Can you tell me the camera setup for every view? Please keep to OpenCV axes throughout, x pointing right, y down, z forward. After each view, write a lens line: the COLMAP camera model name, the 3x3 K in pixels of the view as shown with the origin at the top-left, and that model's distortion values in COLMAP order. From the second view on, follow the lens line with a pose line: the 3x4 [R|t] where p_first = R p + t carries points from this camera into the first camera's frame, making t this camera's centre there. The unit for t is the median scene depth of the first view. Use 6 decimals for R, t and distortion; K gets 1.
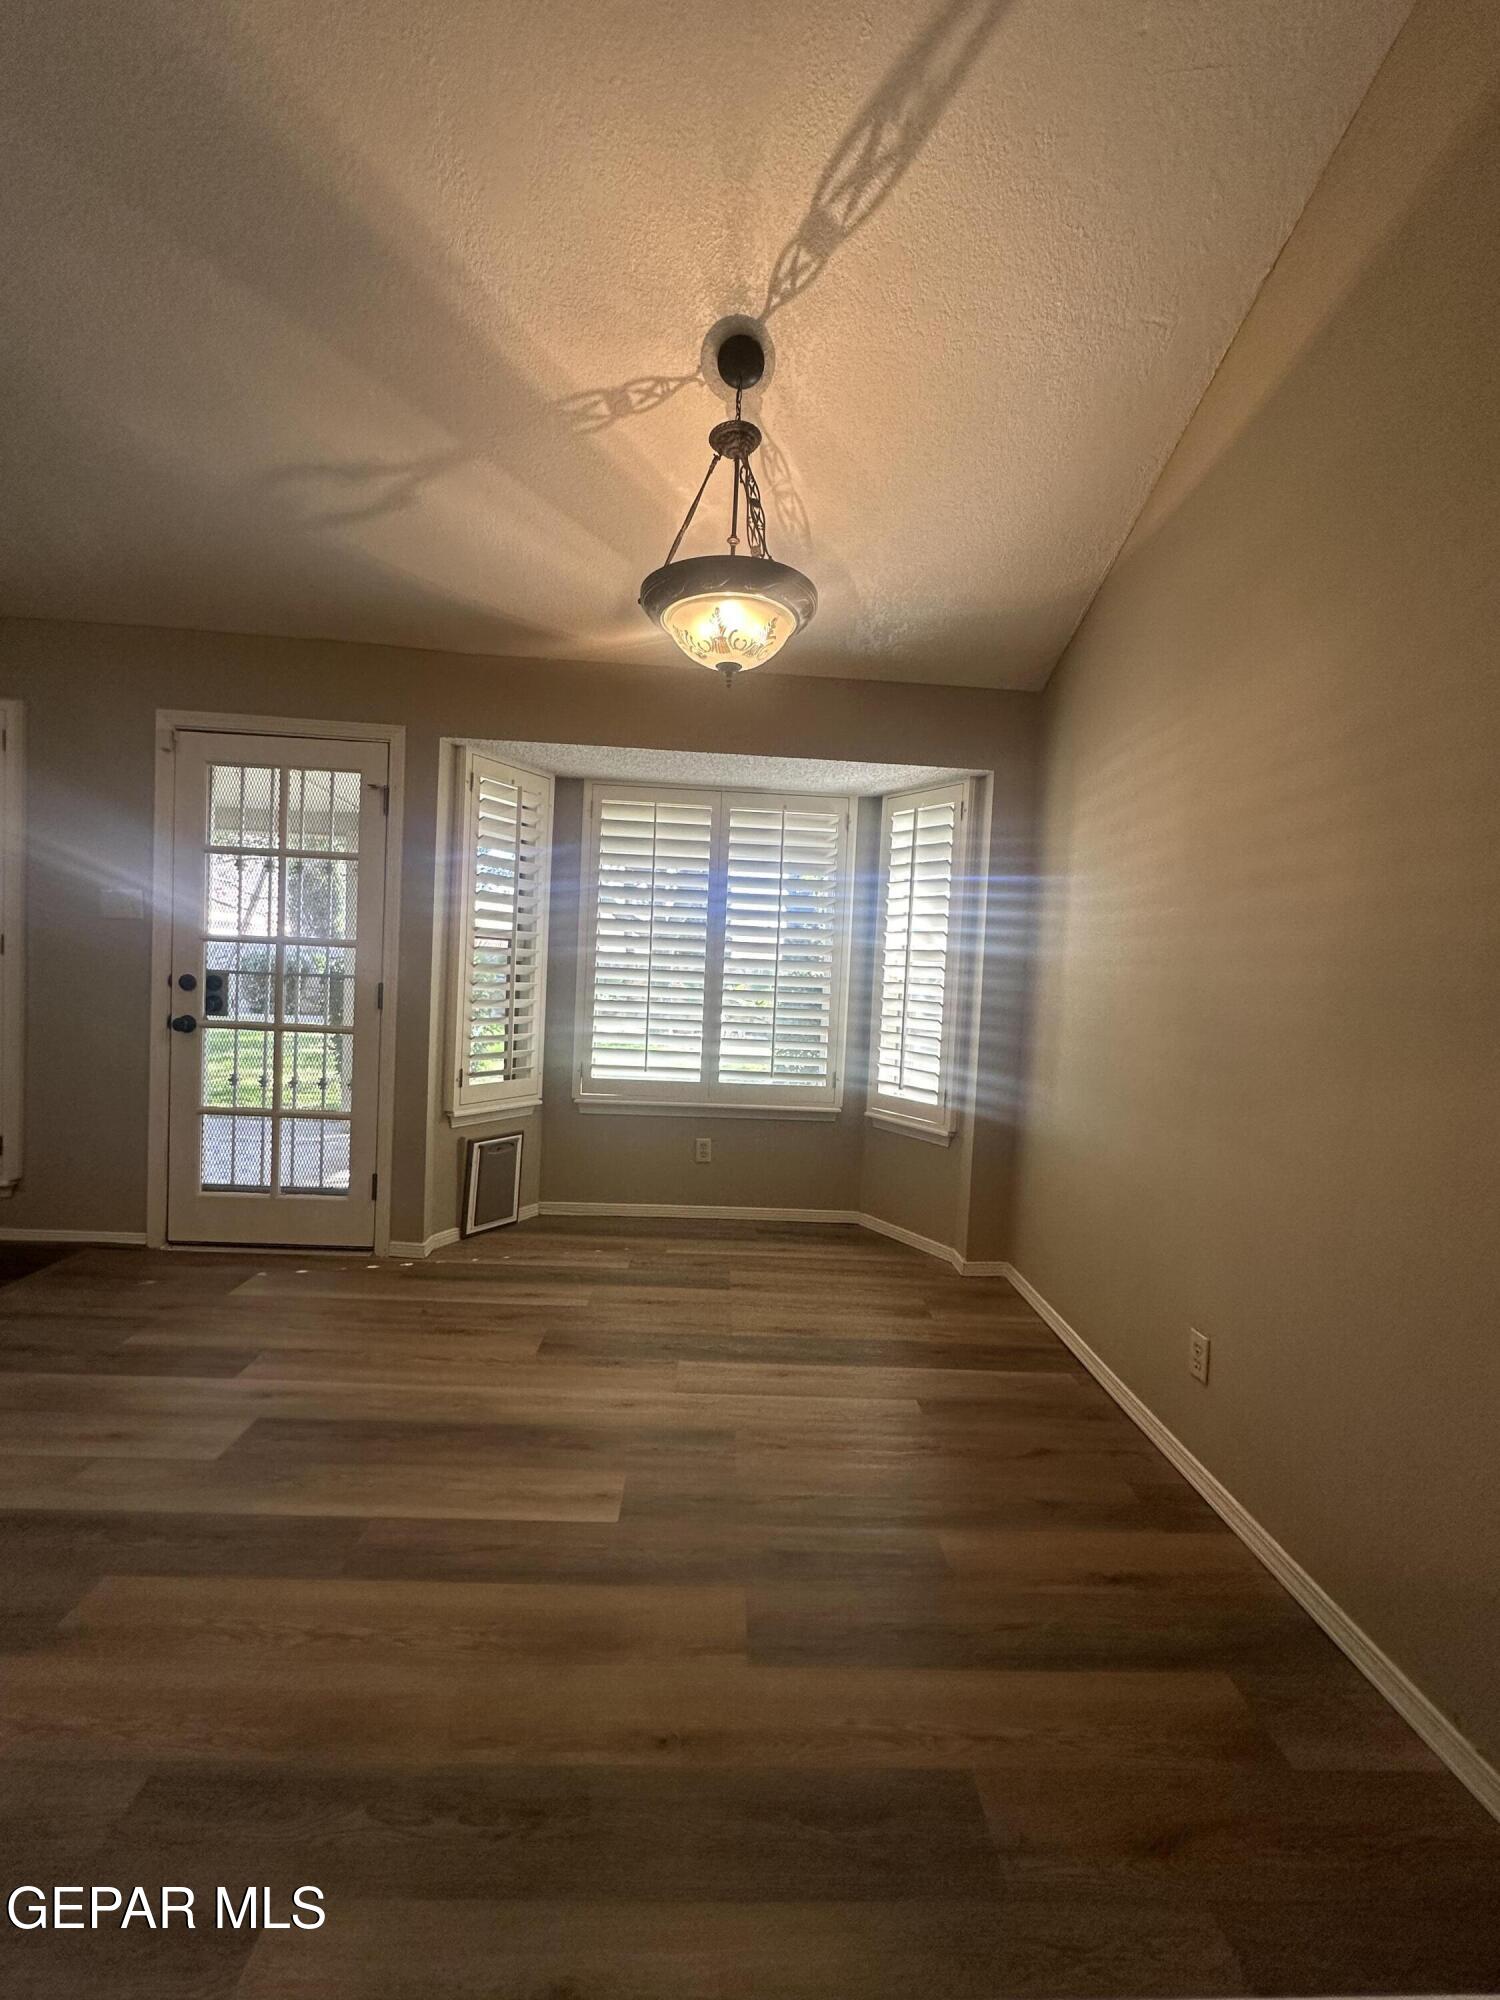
lens RADIAL K [[795.6, 0, 751.8], [0, 795.6, 1001.9], [0, 0, 1]] dist [-0.001382, -0.000152]
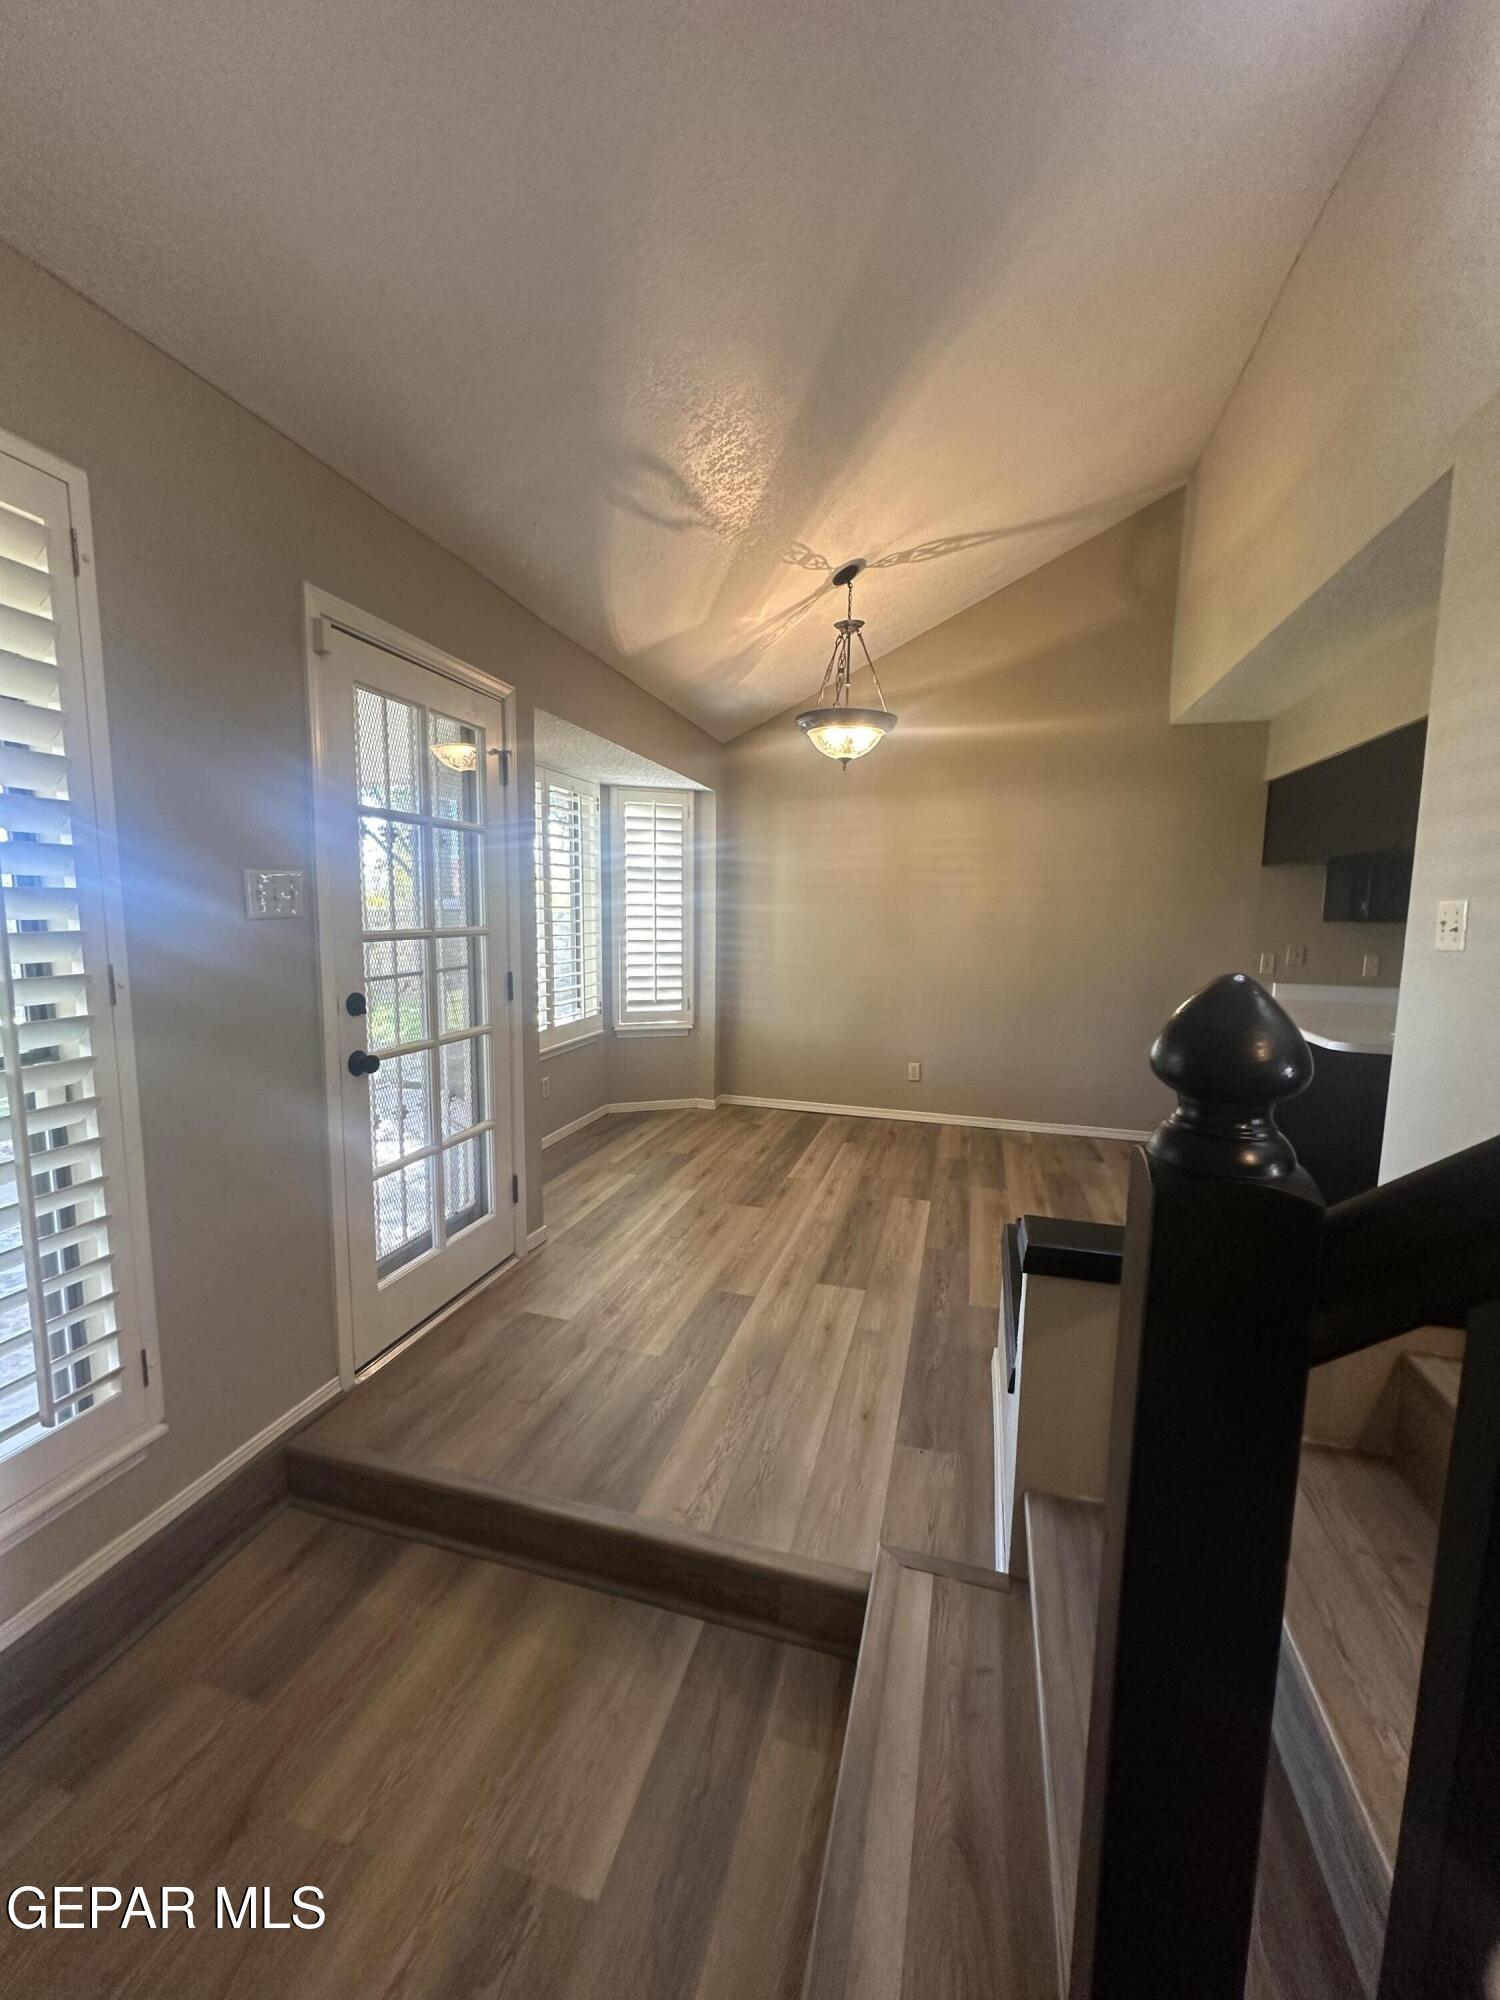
lens RADIAL K [[795.6, 0, 751.8], [0, 795.6, 1001.9], [0, 0, 1]] dist [-0.001382, -0.000152]
pose [[0.306734, -0.155583, 0.938993, -1.304656], [0.037968, 0.987764, 0.151261, -0.122791], [-0.951038, -0.010746, 0.308888, 0.472292]]
